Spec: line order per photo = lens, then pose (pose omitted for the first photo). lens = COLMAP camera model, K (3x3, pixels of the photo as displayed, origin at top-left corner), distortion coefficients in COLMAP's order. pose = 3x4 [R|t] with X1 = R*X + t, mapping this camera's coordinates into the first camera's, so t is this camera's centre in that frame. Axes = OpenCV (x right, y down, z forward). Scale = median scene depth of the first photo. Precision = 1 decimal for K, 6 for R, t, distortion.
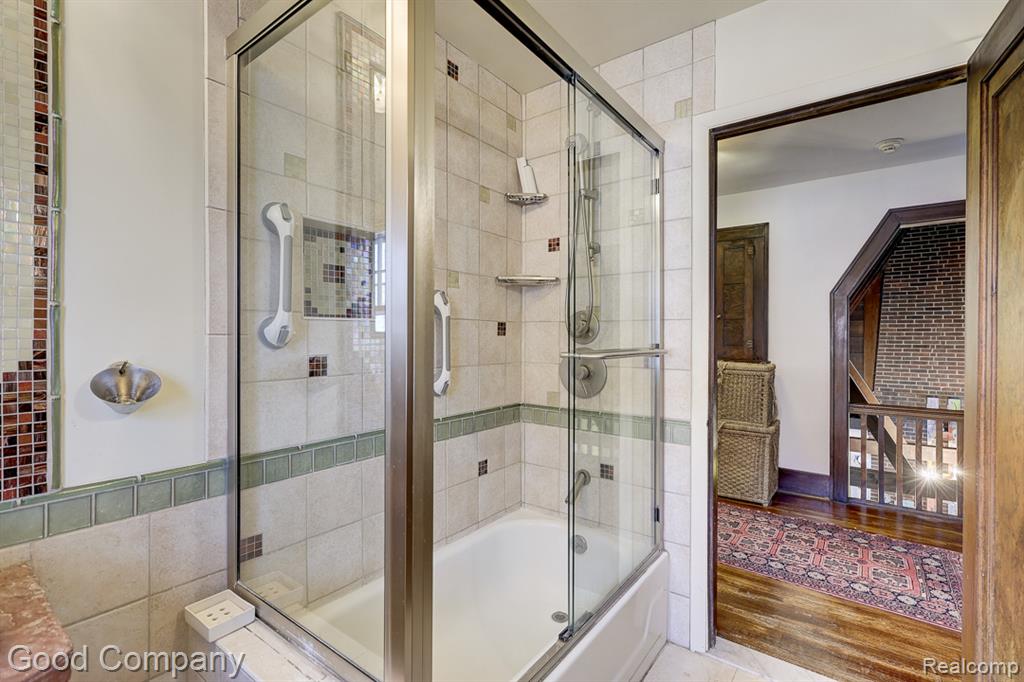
lens RADIAL K [[465.1, 0, 512.0], [0, 465.1, 341.0], [0, 0, 1]] dist [0.000117, -0.000020]
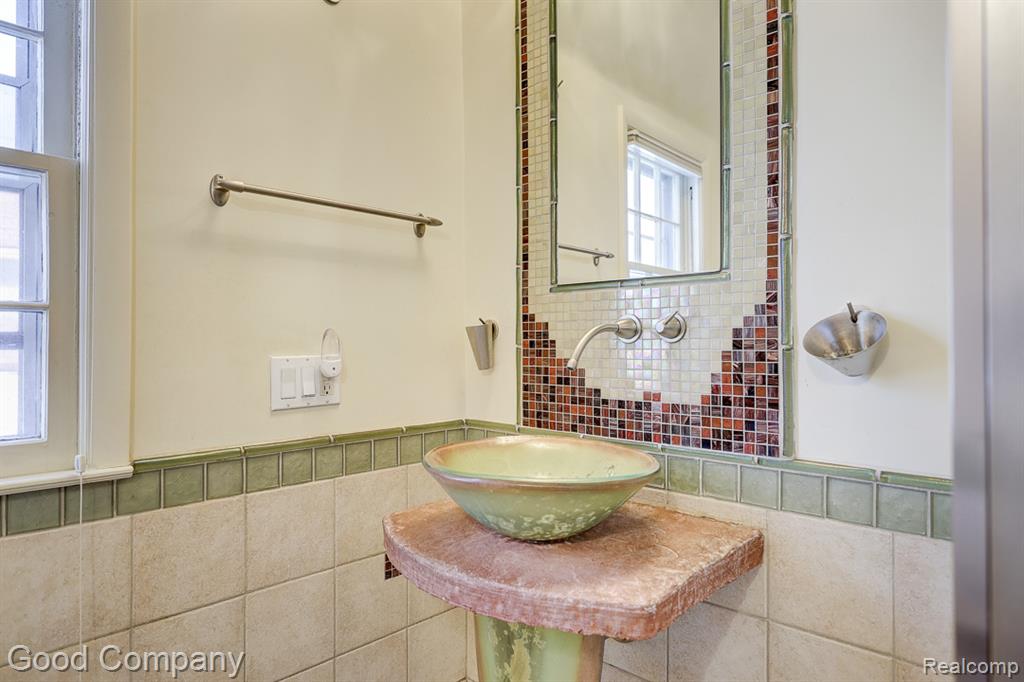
lens RADIAL K [[616.3, 0, 512.0], [0, 616.3, 341.0], [0, 0, 1]] dist [0.000628, 0.000206]
pose [[-0.095250, -0.009140, -0.995411, 0.183478], [-0.007588, 0.999935, -0.008456, 0.124884], [0.995425, 0.006747, -0.095313, 0.622851]]
